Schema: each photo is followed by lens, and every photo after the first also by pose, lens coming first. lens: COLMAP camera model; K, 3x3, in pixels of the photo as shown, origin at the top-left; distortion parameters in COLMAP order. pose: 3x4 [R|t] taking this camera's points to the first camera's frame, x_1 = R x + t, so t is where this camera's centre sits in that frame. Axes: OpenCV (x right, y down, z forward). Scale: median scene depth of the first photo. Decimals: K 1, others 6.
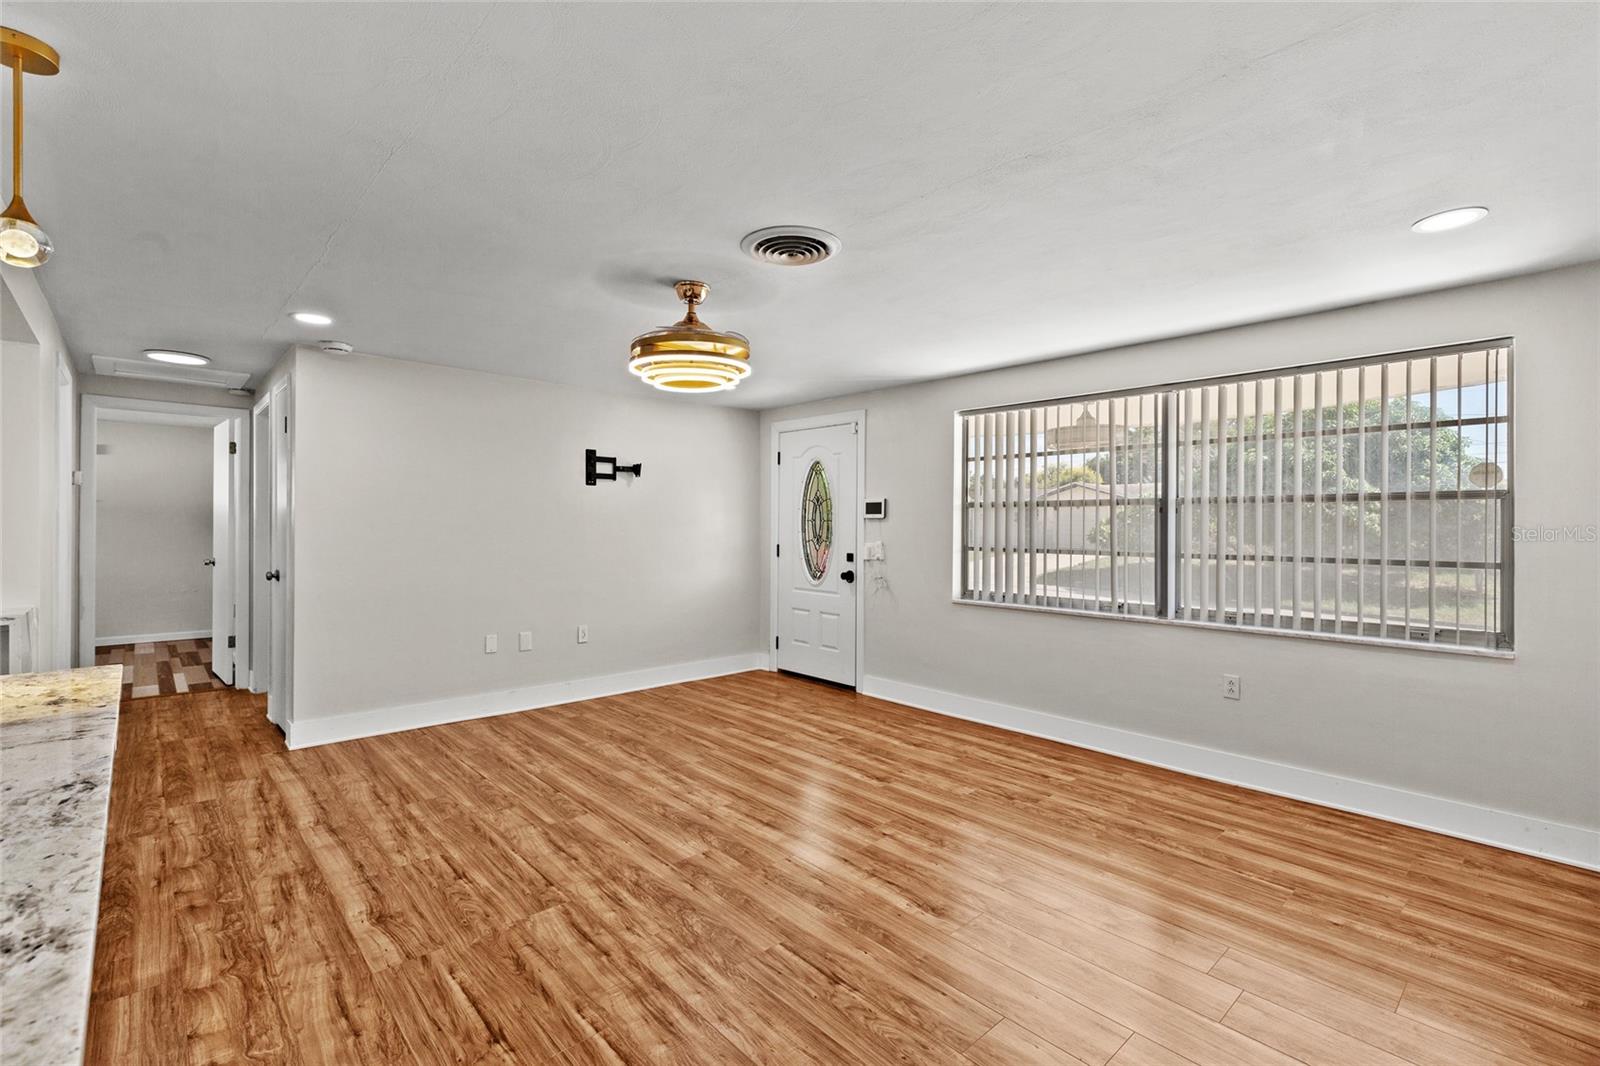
lens RADIAL K [[718.0, 0, 807.8], [0, 718.0, 525.2], [0, 0, 1]] dist [0.002194, -0.000476]
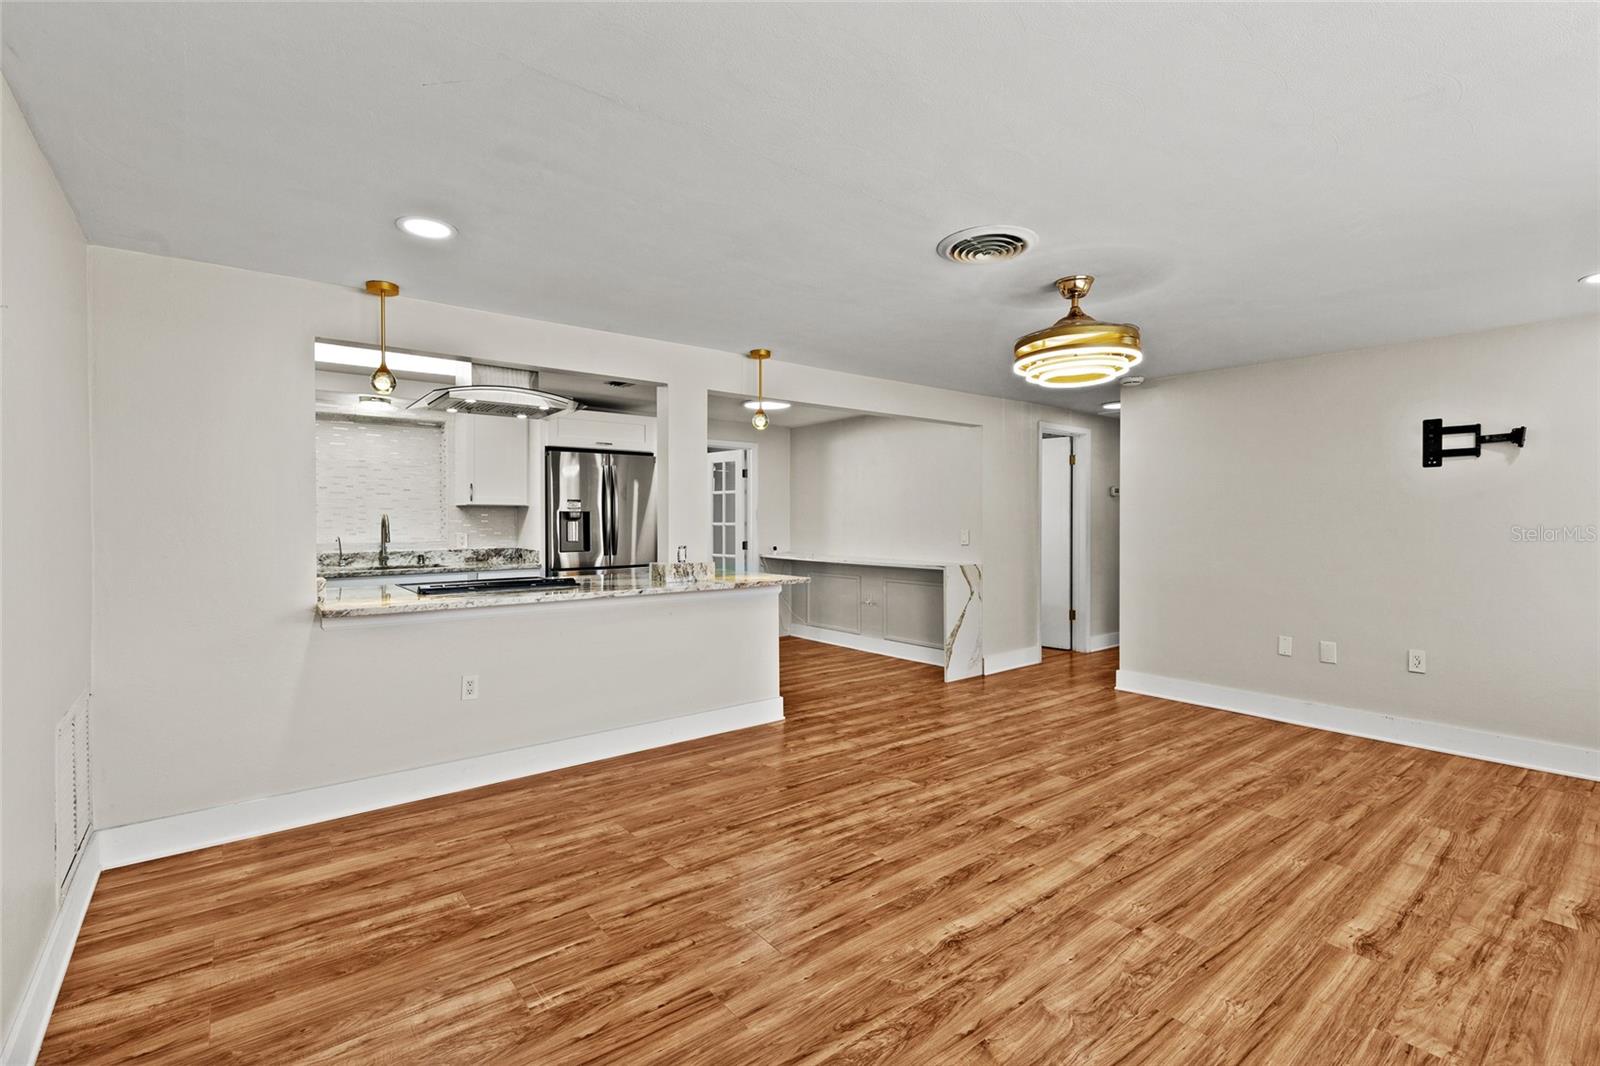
lens RADIAL K [[718.0, 0, 810.0], [0, 718.0, 524.7], [0, 0, 1]] dist [0.002194, -0.000476]
pose [[-0.067741, 0.001896, -0.997701, 0.727623], [-0.001966, 0.999996, 0.002034, 0.006822], [0.997701, 0.002099, -0.067737, 0.587203]]
